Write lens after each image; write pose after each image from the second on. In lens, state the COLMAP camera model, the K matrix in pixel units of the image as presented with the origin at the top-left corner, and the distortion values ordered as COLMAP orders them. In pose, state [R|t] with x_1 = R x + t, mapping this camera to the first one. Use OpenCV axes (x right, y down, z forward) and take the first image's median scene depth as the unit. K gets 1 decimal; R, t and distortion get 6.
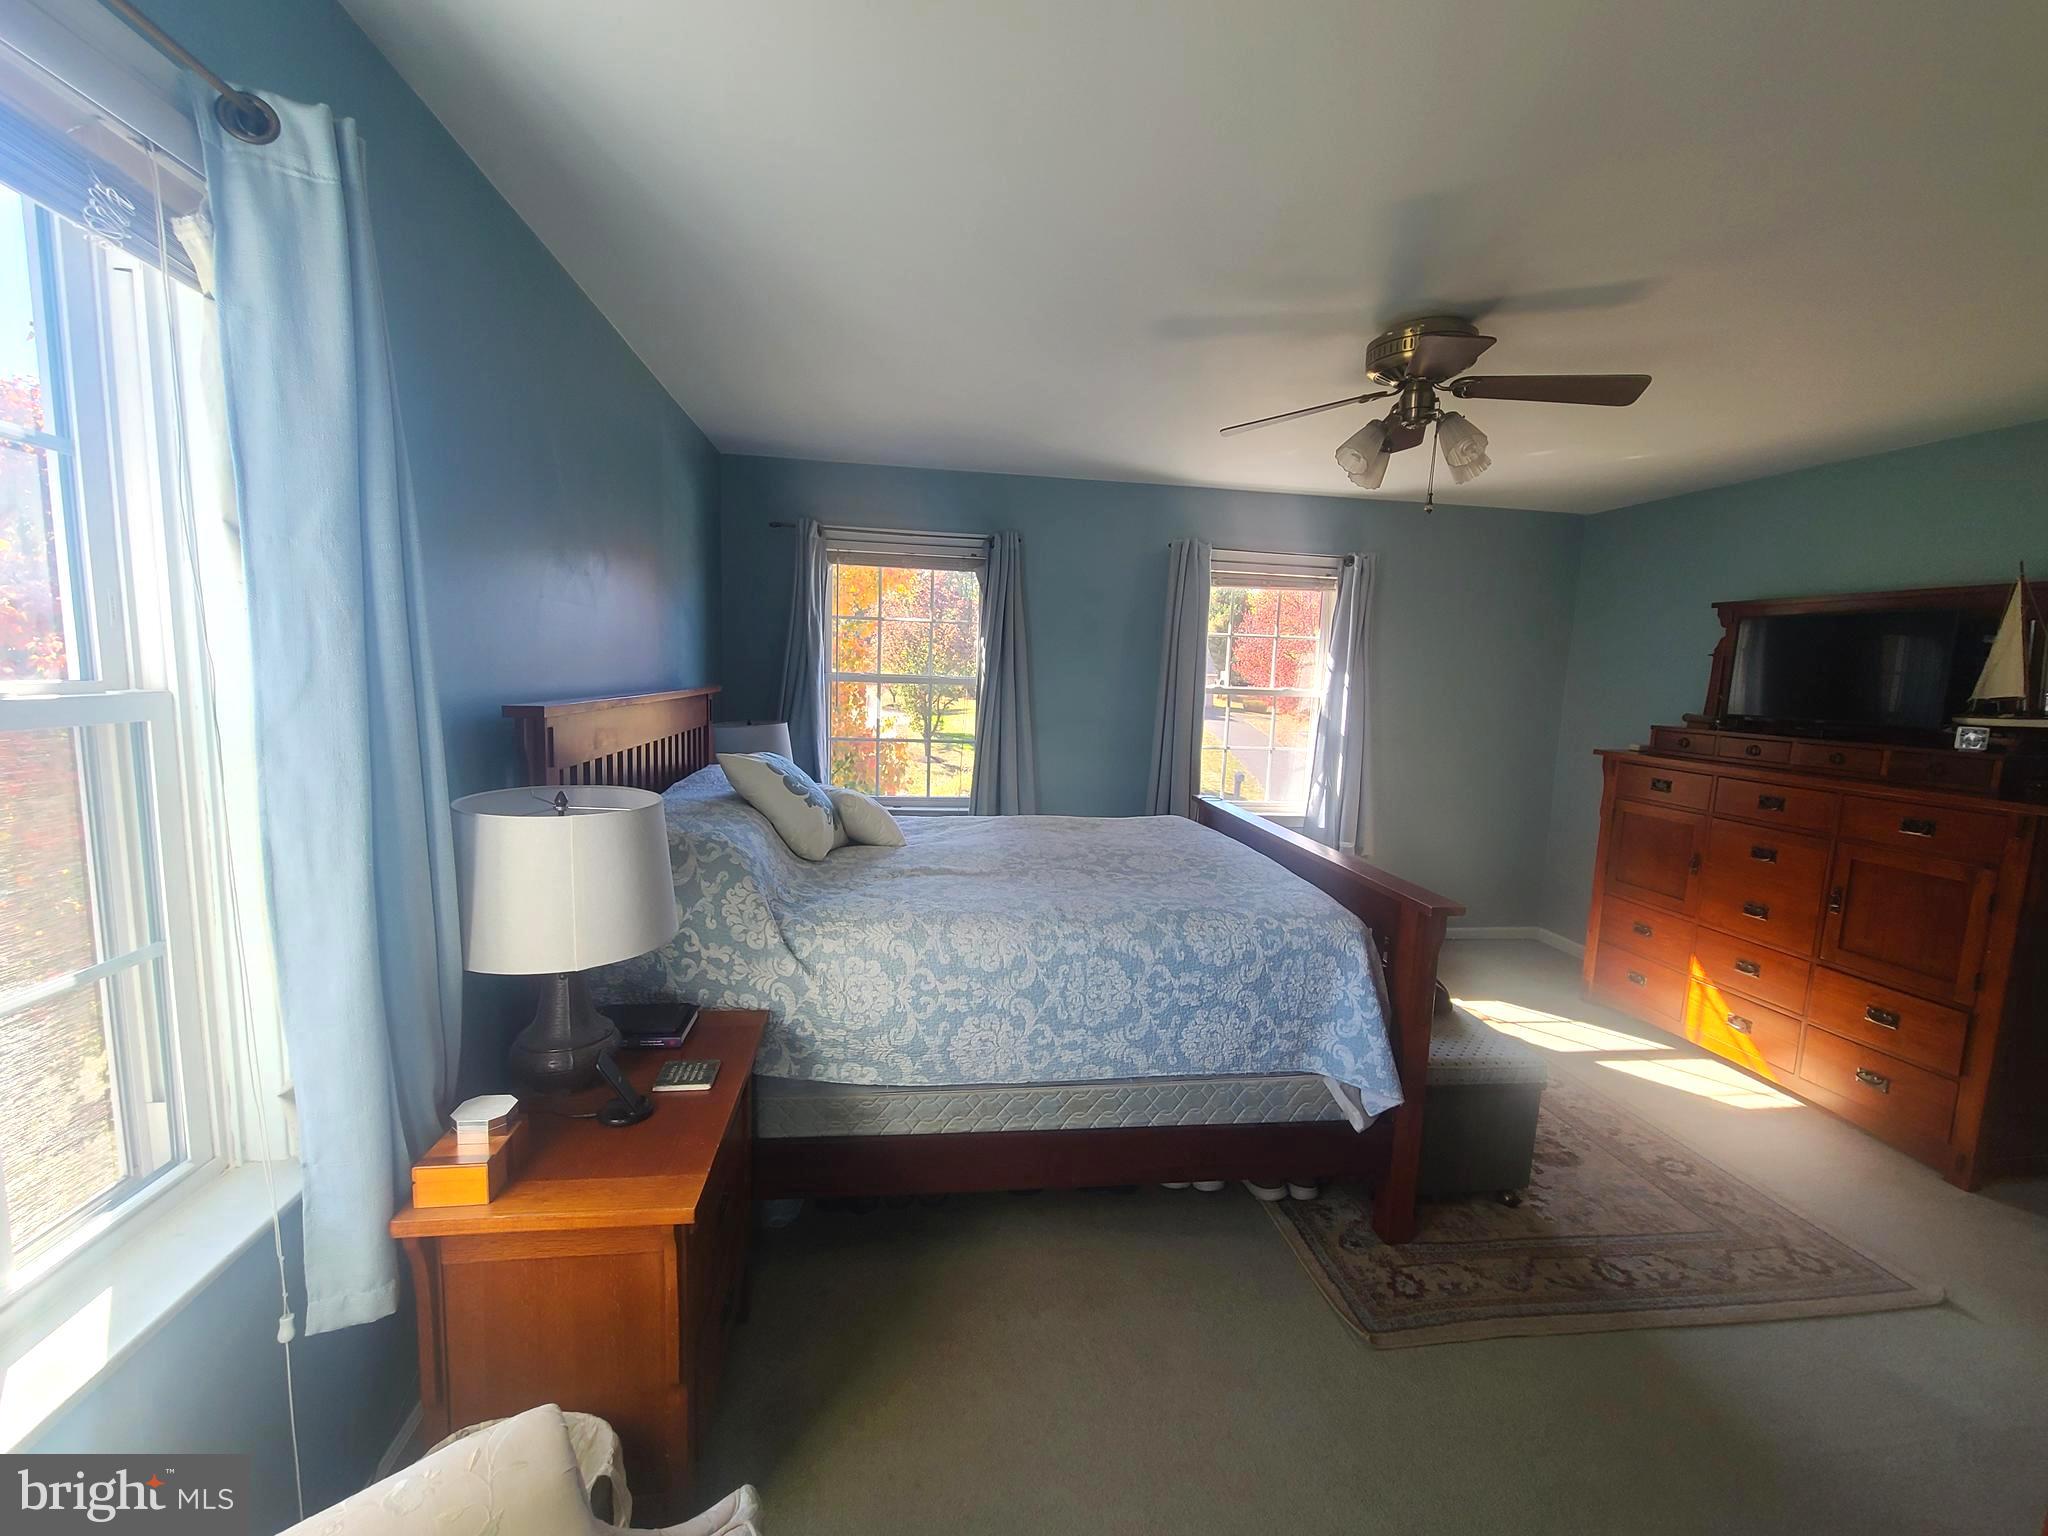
lens RADIAL K [[838.5, 0, 1023.8], [0, 838.5, 776.1], [0, 0, 1]] dist [-0.002147, -0.000953]
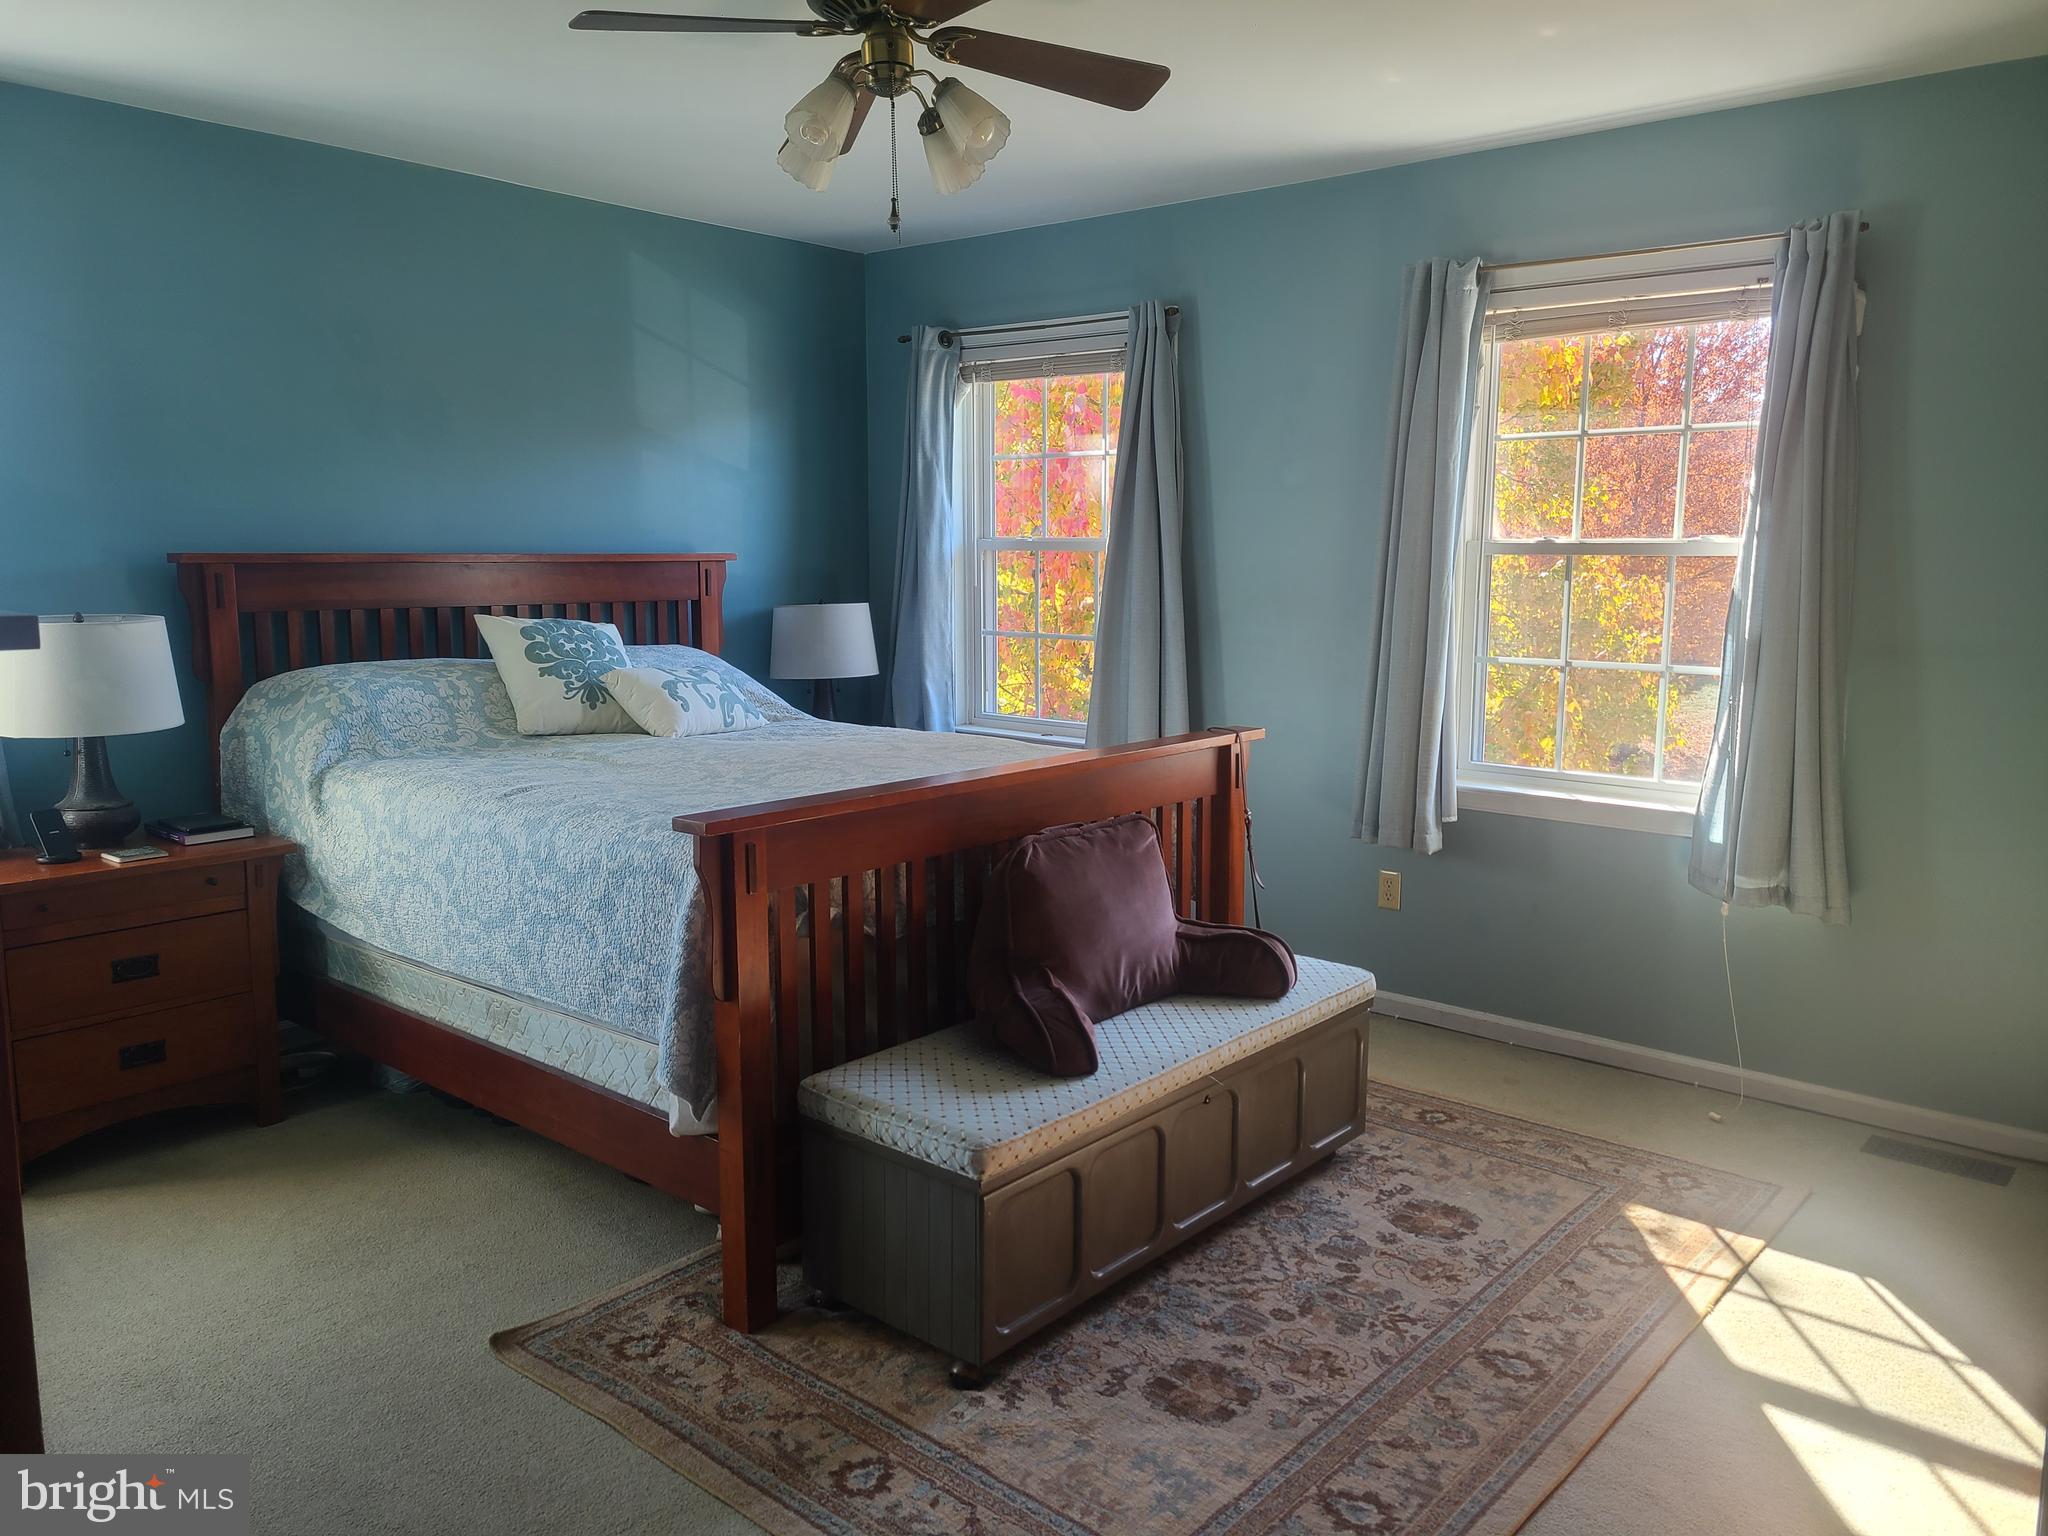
lens RADIAL K [[1529.8, 0, 1026.4], [0, 1529.8, 777.2], [0, 0, 1]] dist [0.050450, -0.011723]
pose [[0.672265, 0.080220, -0.735951, 1.576912], [-0.075148, 0.996371, 0.039961, 0.047292], [0.736486, 0.028441, 0.675854, 0.333641]]
